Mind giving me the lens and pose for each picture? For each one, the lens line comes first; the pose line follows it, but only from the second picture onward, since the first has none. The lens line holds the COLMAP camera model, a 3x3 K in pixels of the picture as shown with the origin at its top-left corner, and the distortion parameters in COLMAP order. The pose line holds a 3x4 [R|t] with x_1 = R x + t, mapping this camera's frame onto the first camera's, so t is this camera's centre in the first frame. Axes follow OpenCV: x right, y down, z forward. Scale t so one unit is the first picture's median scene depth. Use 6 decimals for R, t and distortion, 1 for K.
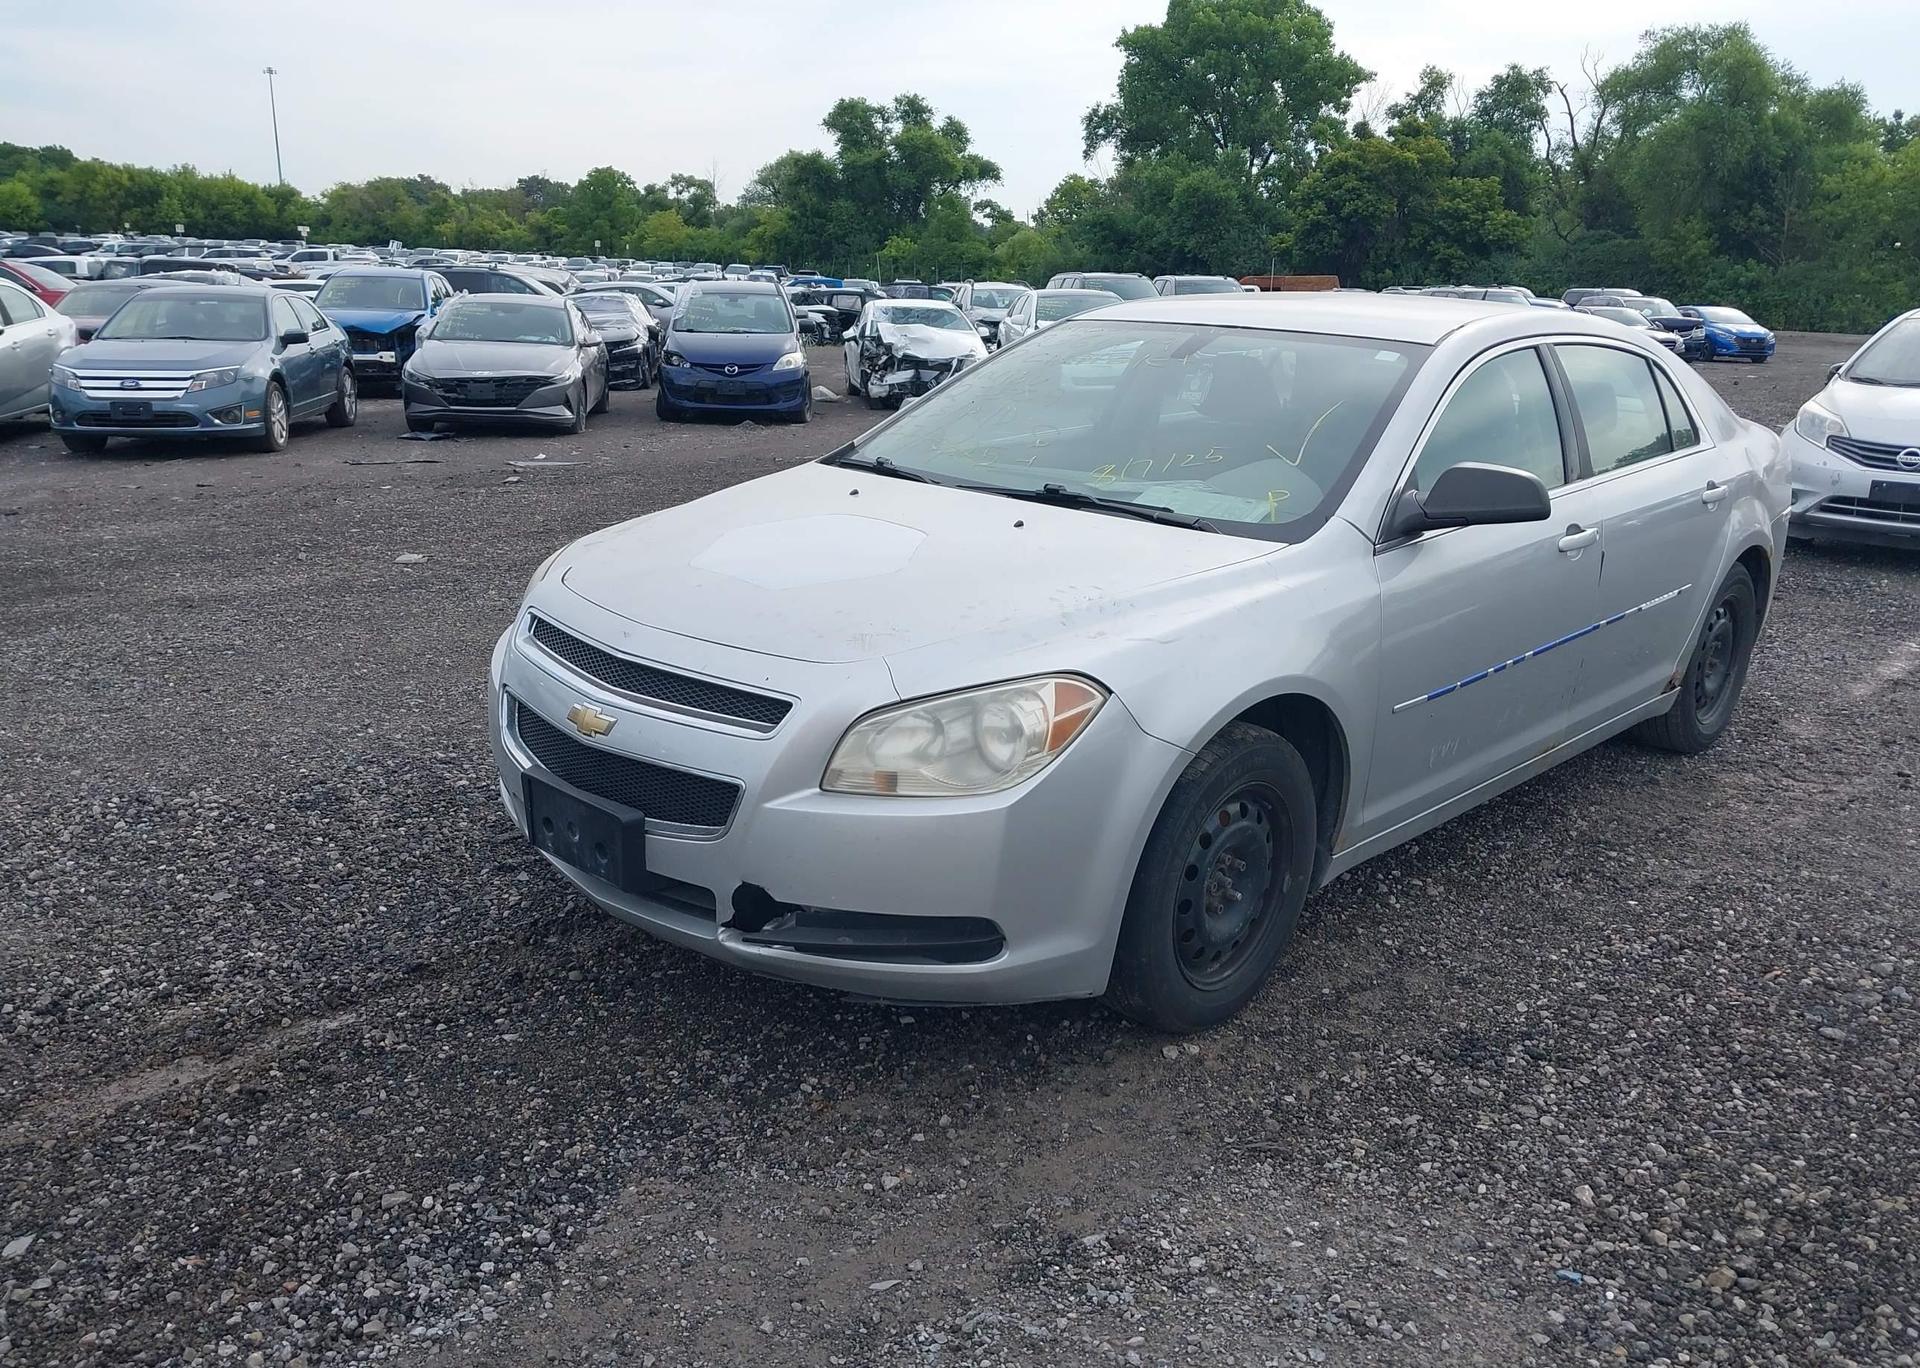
lens RADIAL K [[1511.3, 0, 960.9], [0, 1511.3, 732.1], [0, 0, 1]] dist [0.006059, 0.003712]
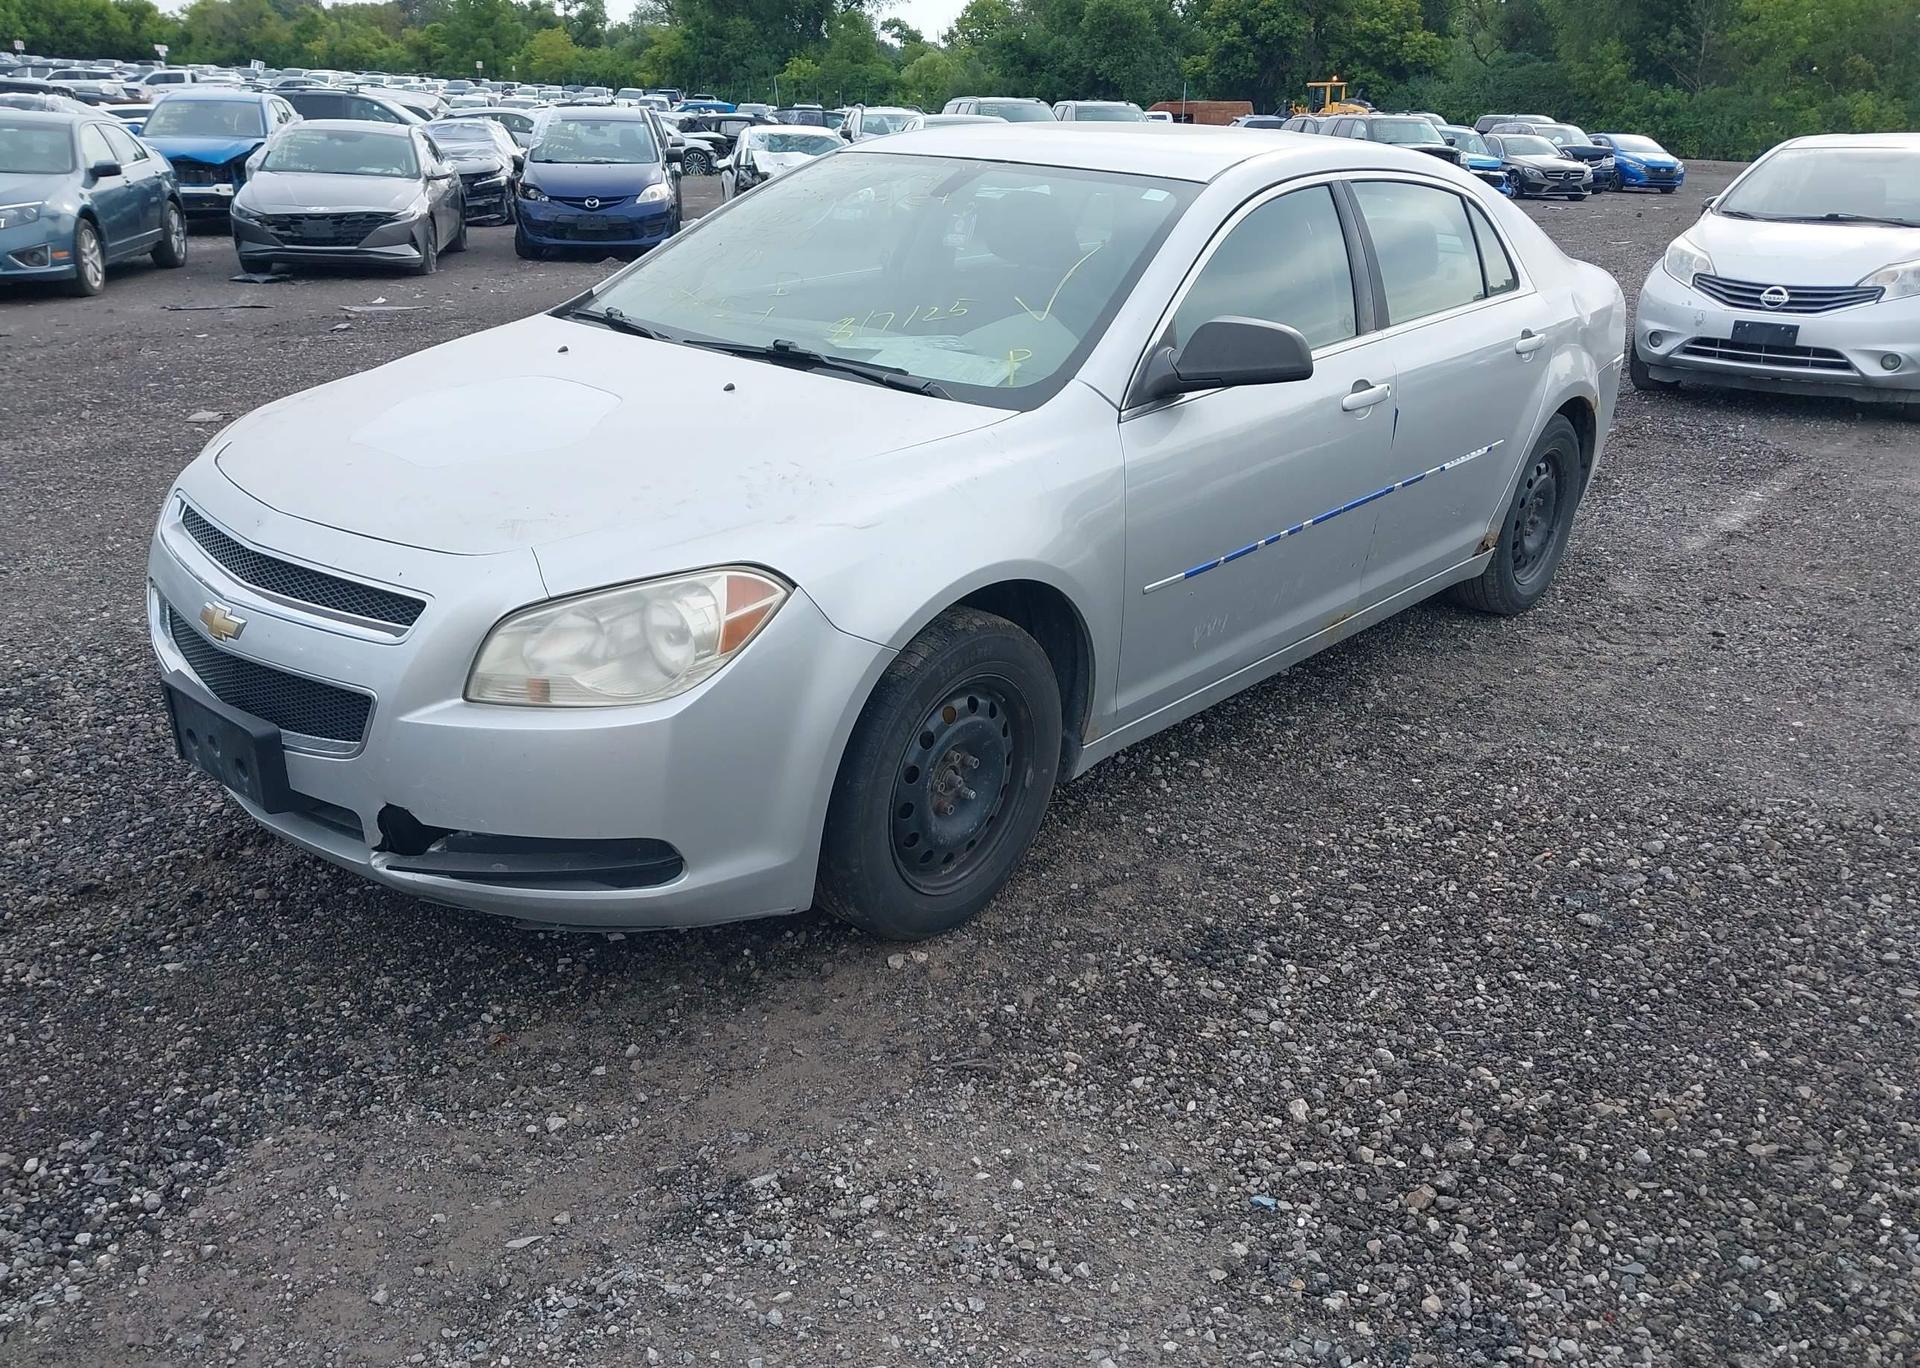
lens RADIAL K [[1511.6, 0, 964.7], [0, 1511.6, 733.9], [0, 0, 1]] dist [0.011395, -0.005646]
pose [[0.998465, -0.020587, 0.051417, 0.132015], [0.015195, 0.994551, 0.103133, -0.025116], [-0.053260, -0.102194, 0.993338, 0.075137]]
